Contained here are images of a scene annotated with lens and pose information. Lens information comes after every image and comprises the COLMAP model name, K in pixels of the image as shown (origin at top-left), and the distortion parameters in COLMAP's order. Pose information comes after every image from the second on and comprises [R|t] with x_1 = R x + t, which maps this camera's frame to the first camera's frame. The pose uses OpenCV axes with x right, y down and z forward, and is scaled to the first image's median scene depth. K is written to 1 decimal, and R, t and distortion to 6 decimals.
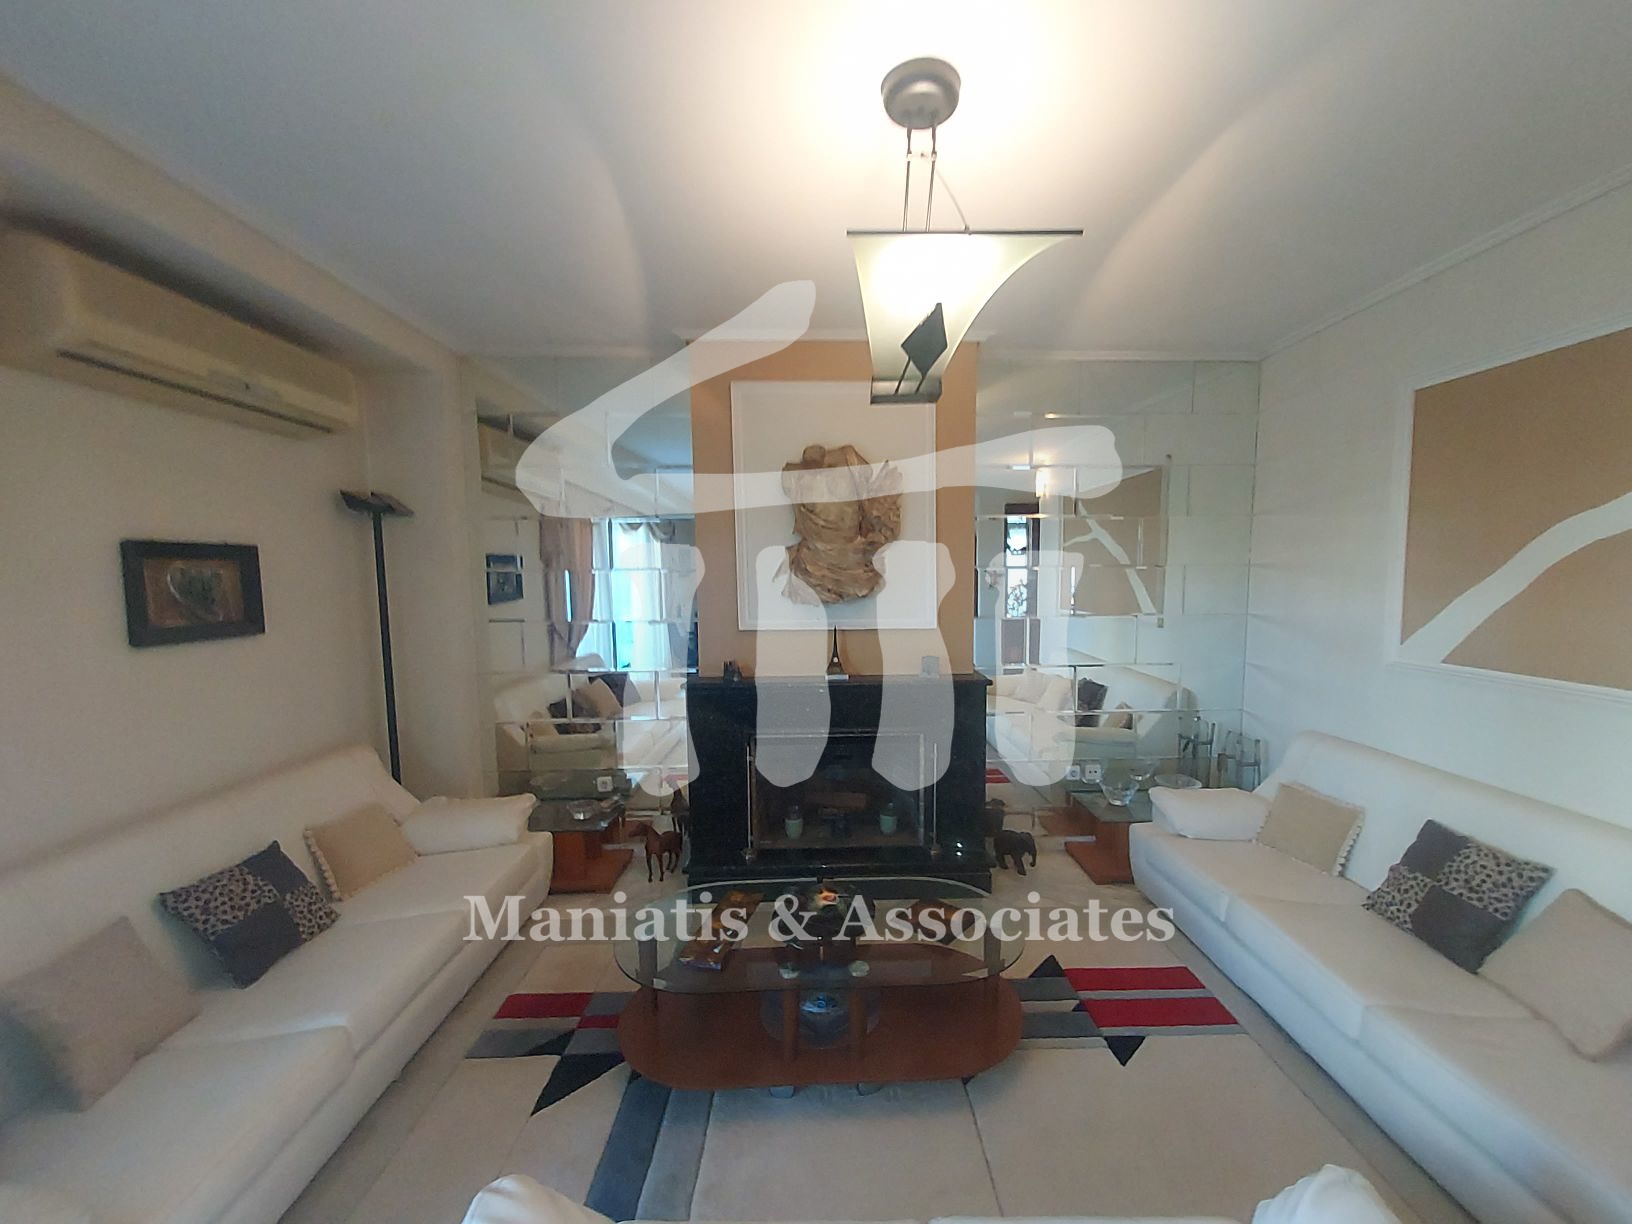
lens RADIAL K [[657.0, 0, 822.1], [0, 657.0, 630.4], [0, 0, 1]] dist [-0.002893, -0.000388]
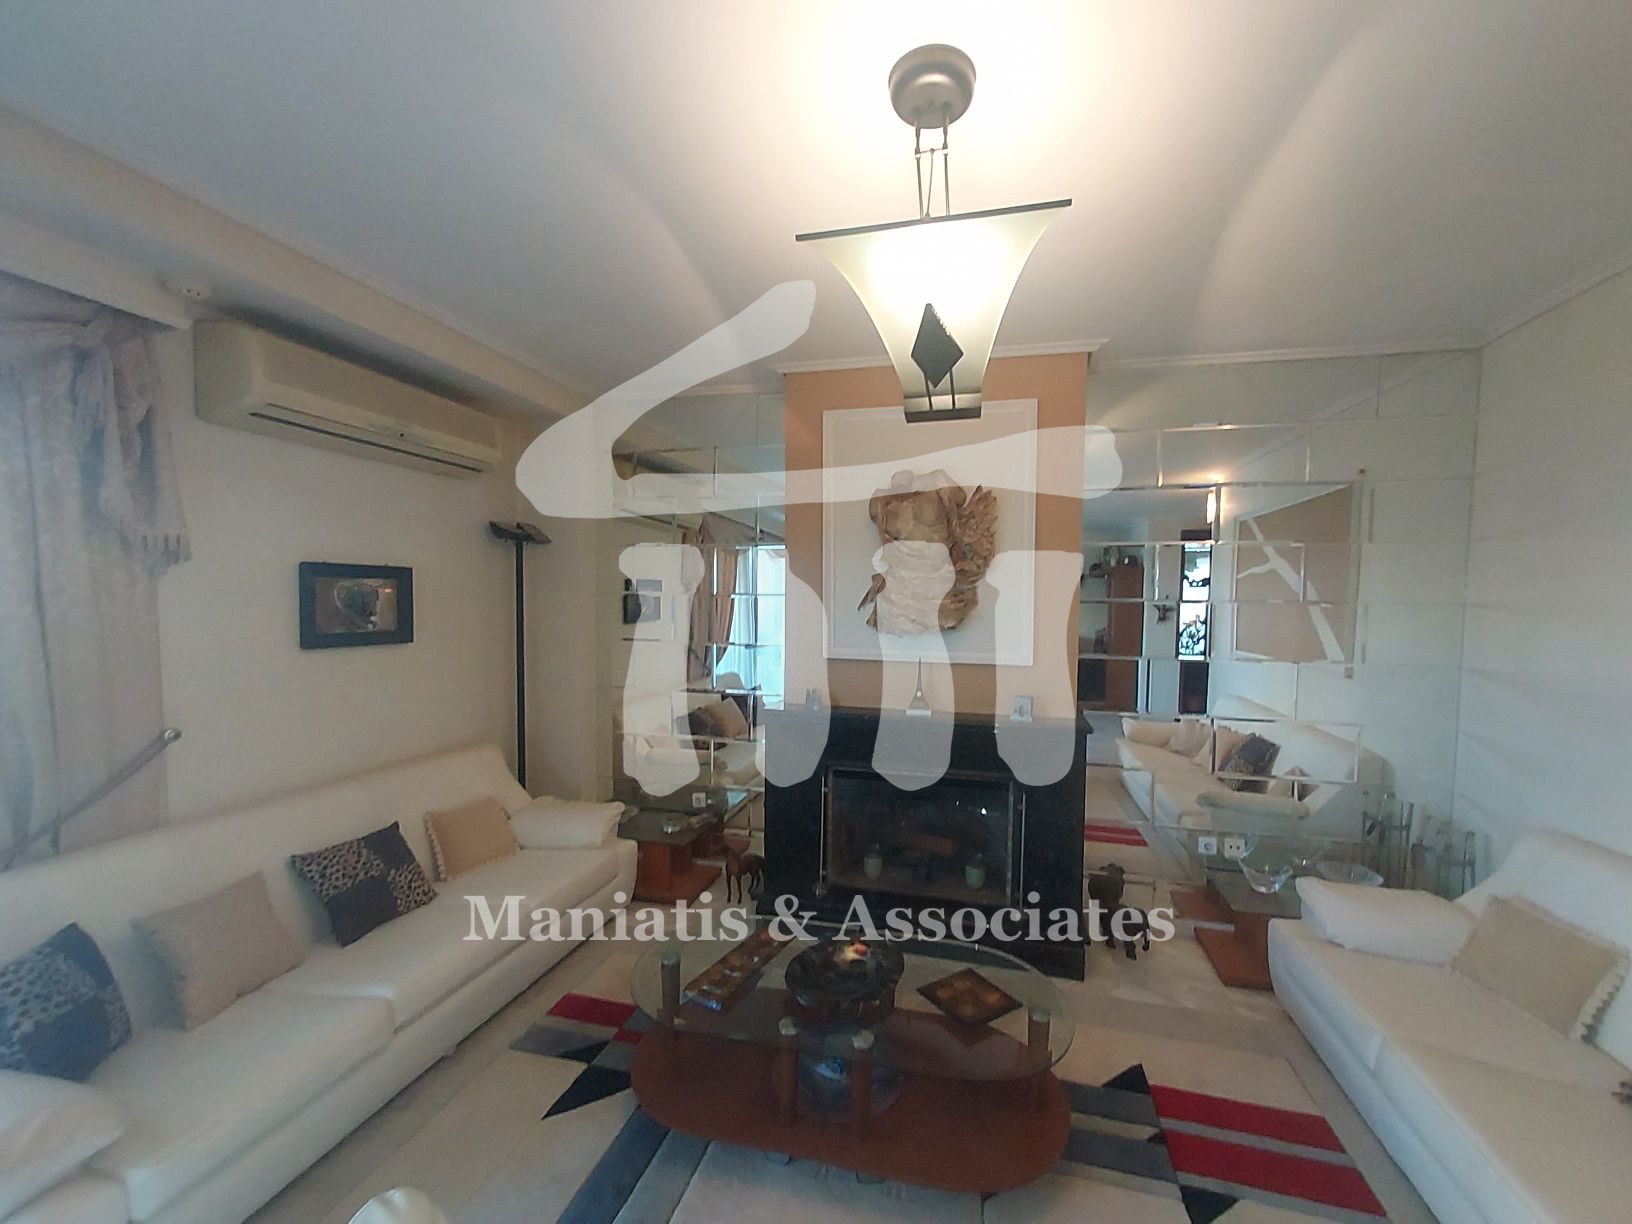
lens RADIAL K [[648.9, 0, 830.5], [0, 648.9, 629.0], [0, 0, 1]] dist [-0.000732, -0.000736]
pose [[0.962361, 0.034747, -0.269543, 0.158326], [-0.046248, 0.998265, -0.036437, -0.009660], [0.267810, 0.047531, 0.962299, 0.067130]]
